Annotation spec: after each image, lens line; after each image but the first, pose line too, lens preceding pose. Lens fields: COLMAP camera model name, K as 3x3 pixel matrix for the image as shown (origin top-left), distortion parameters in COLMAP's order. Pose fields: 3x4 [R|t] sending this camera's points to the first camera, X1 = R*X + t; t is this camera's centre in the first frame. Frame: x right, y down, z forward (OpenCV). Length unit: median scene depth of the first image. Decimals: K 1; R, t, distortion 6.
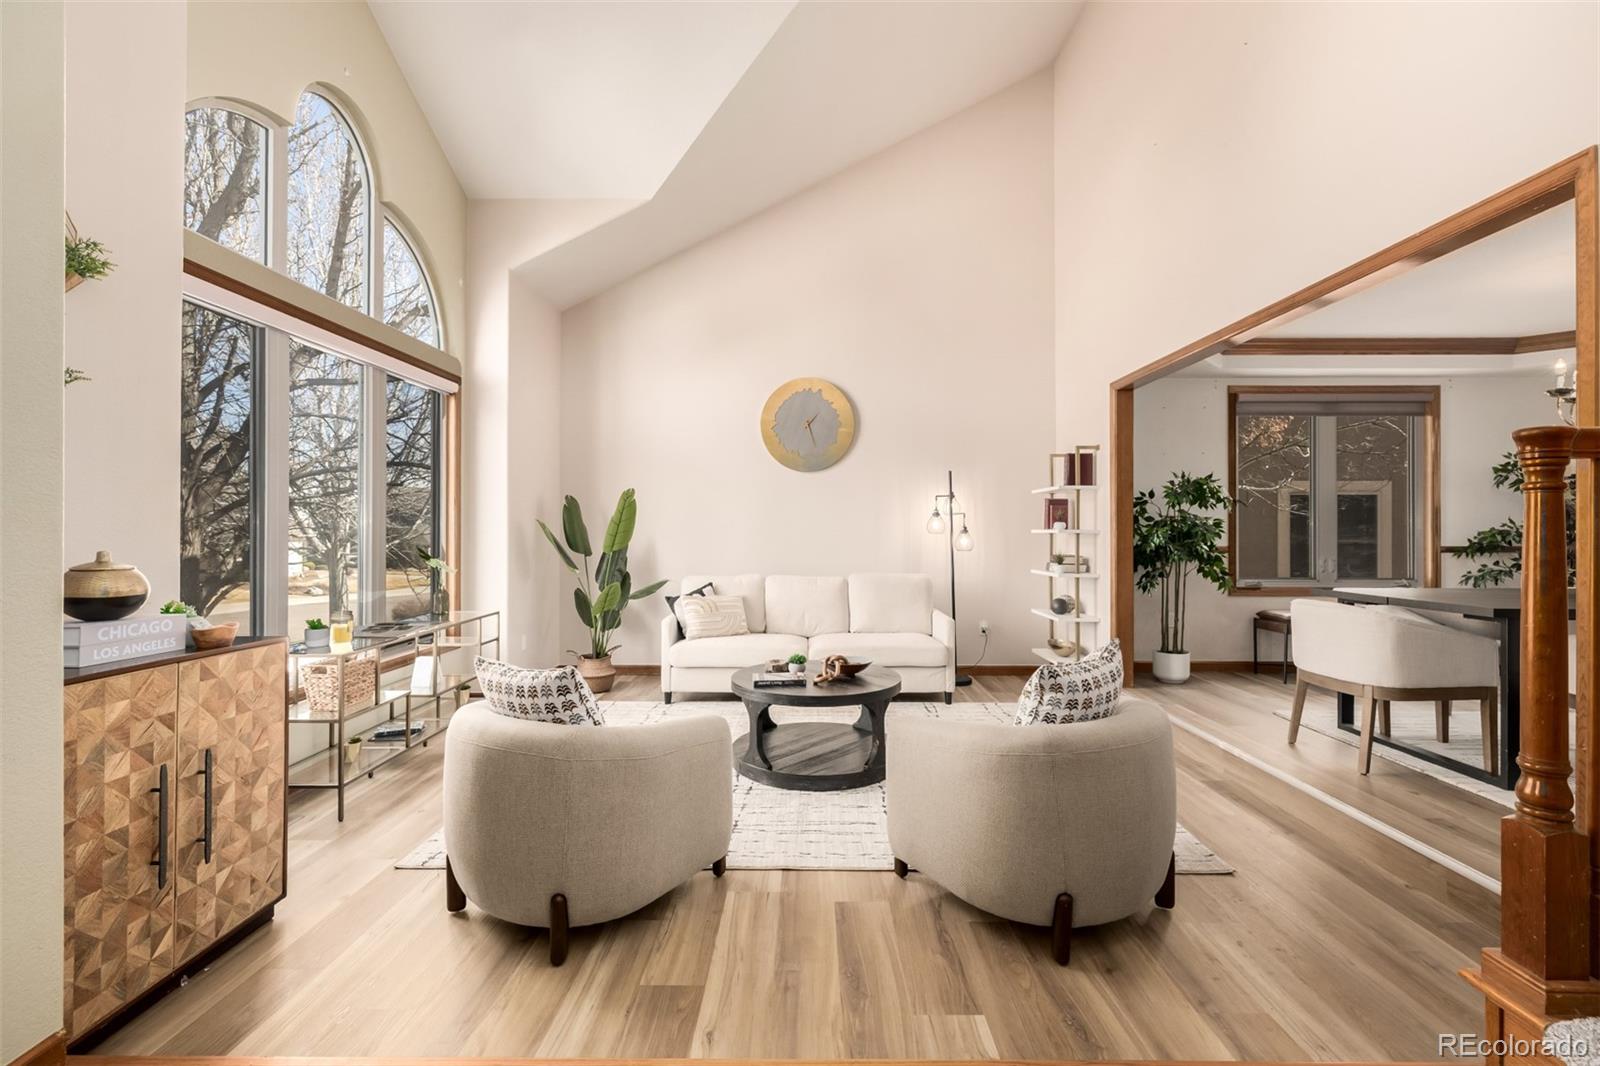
lens RADIAL K [[676.9, 0, 799.1], [0, 676.9, 527.7], [0, 0, 1]] dist [0.001117, 0.000164]
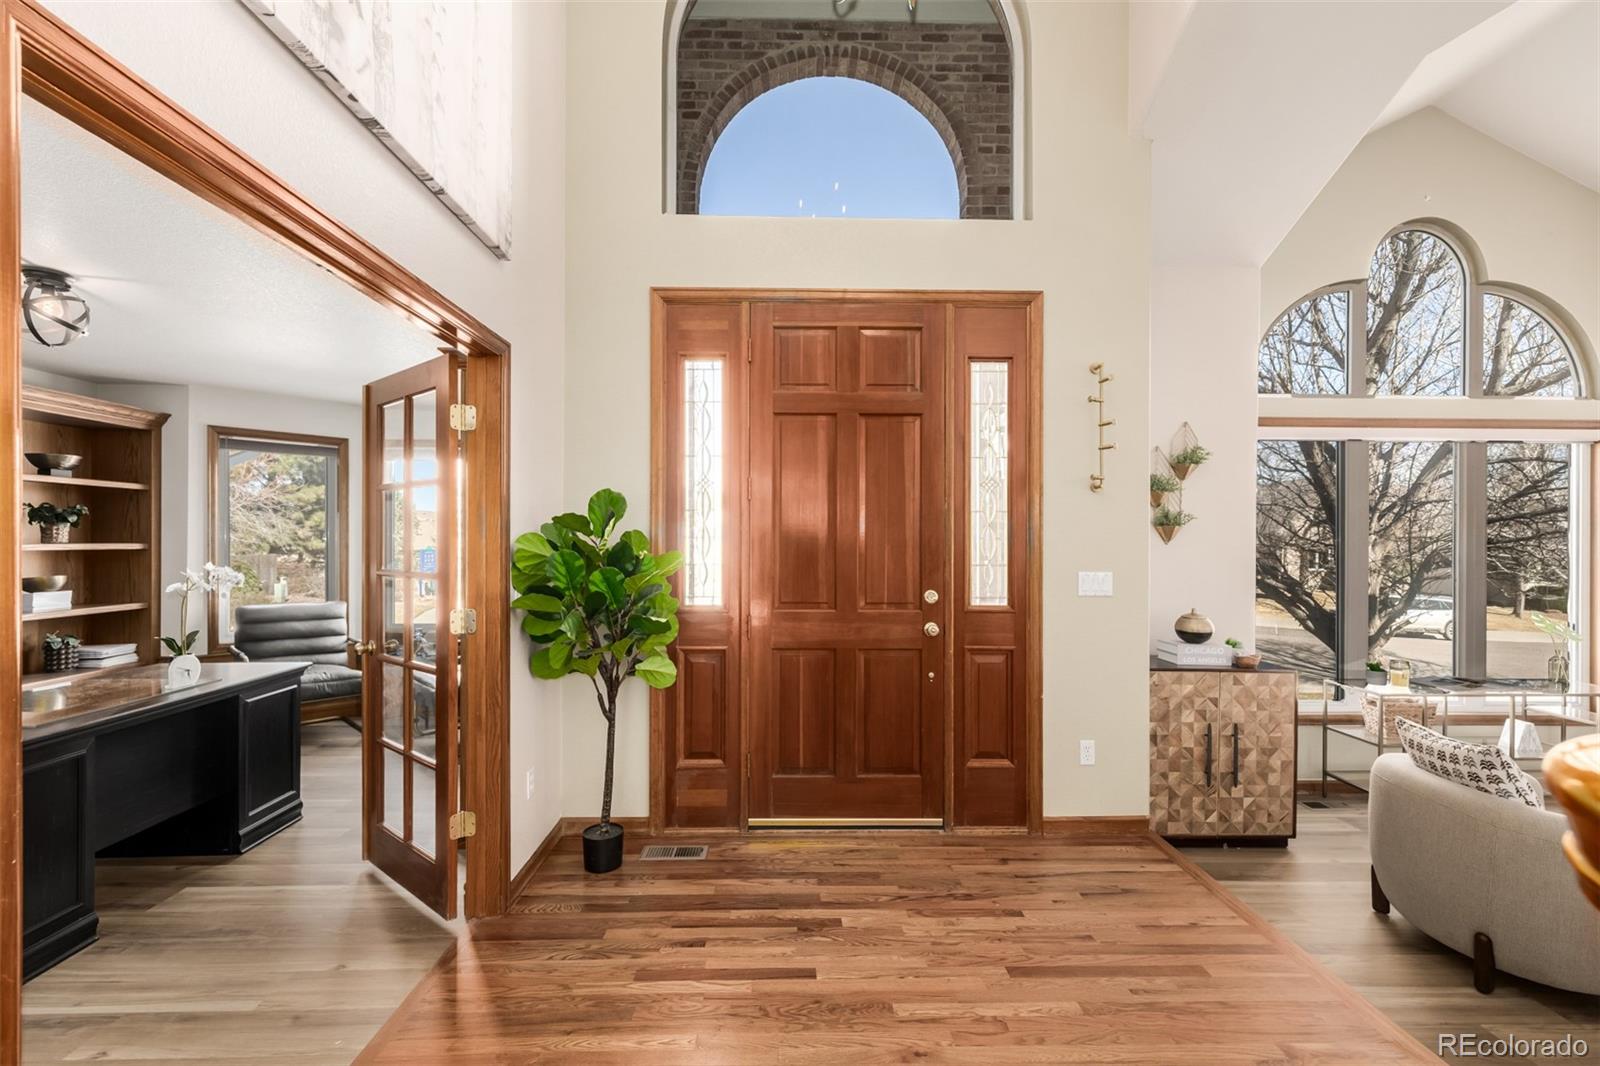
lens RADIAL K [[676.9, 0, 798.4], [0, 676.9, 540.4], [0, 0, 1]] dist [0.001117, 0.000164]
pose [[0.035333, -0.002180, -0.999373, 0.343207], [-0.001861, 0.999996, -0.002248, -0.059240], [0.999374, 0.001939, 0.035328, -0.085491]]
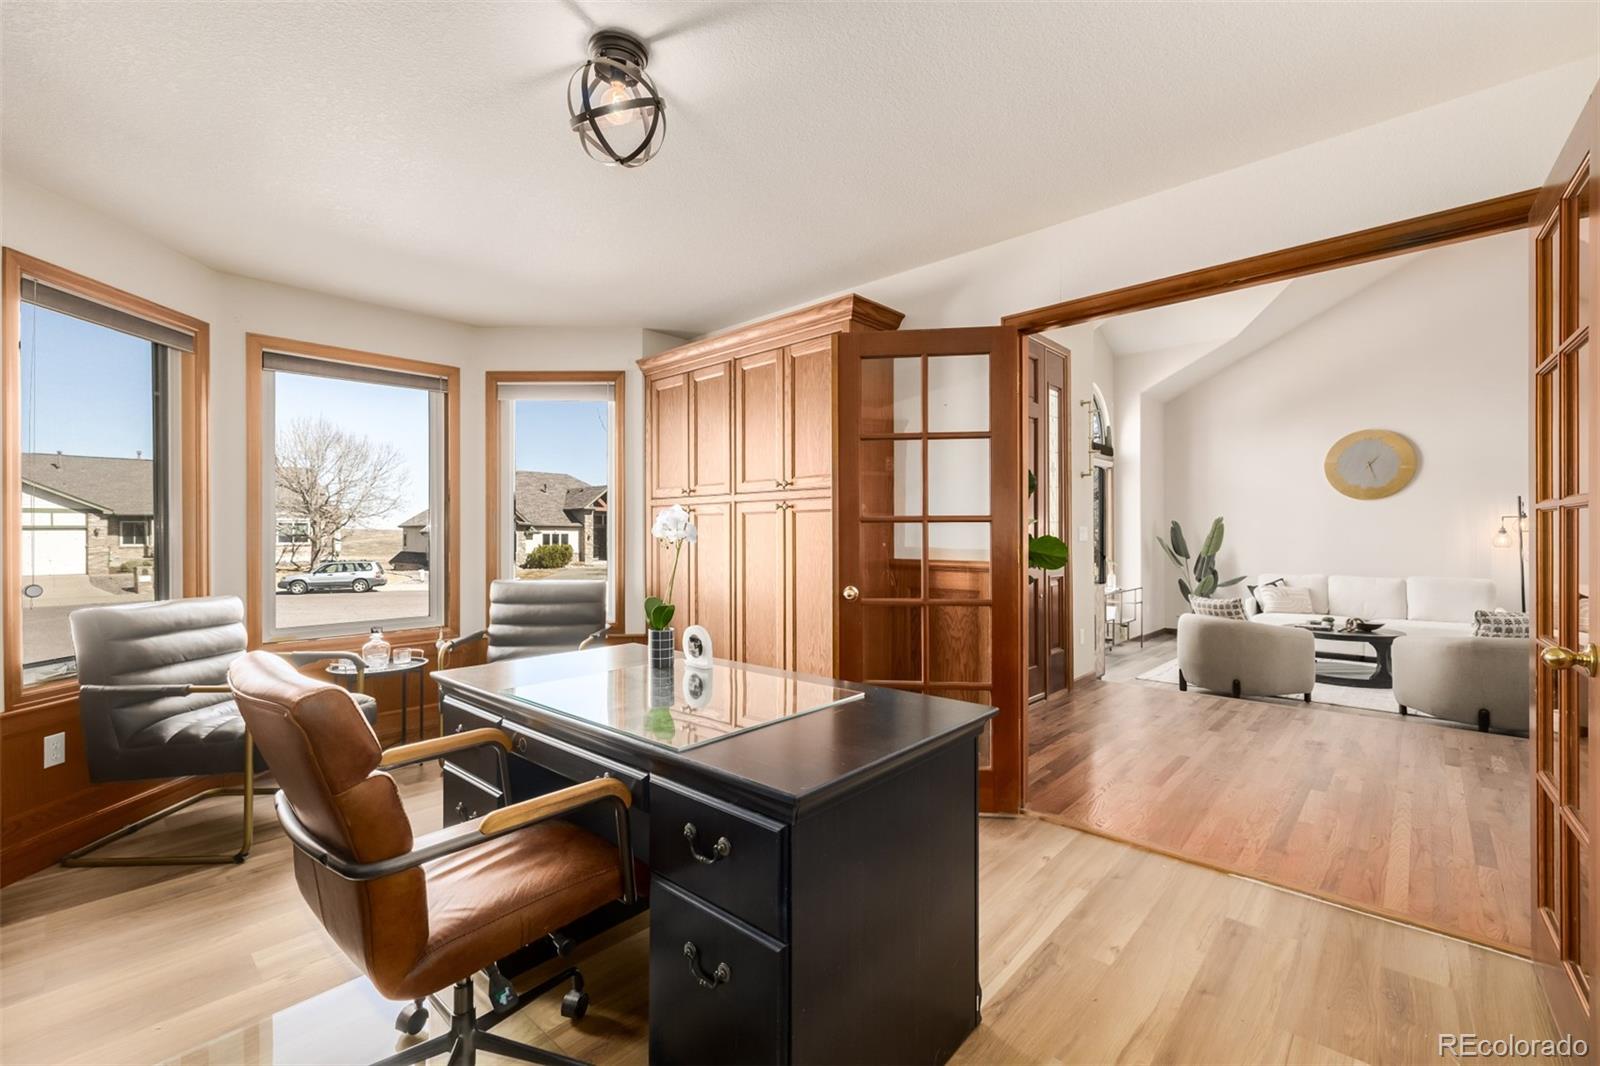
lens RADIAL K [[676.9, 0, 802.4], [0, 676.9, 529.8], [0, 0, 1]] dist [0.001117, 0.000164]
pose [[0.746108, -0.005808, -0.665800, 0.082085], [0.001830, 0.999976, -0.006672, -0.019421], [0.665823, 0.003759, 0.746101, -0.887099]]
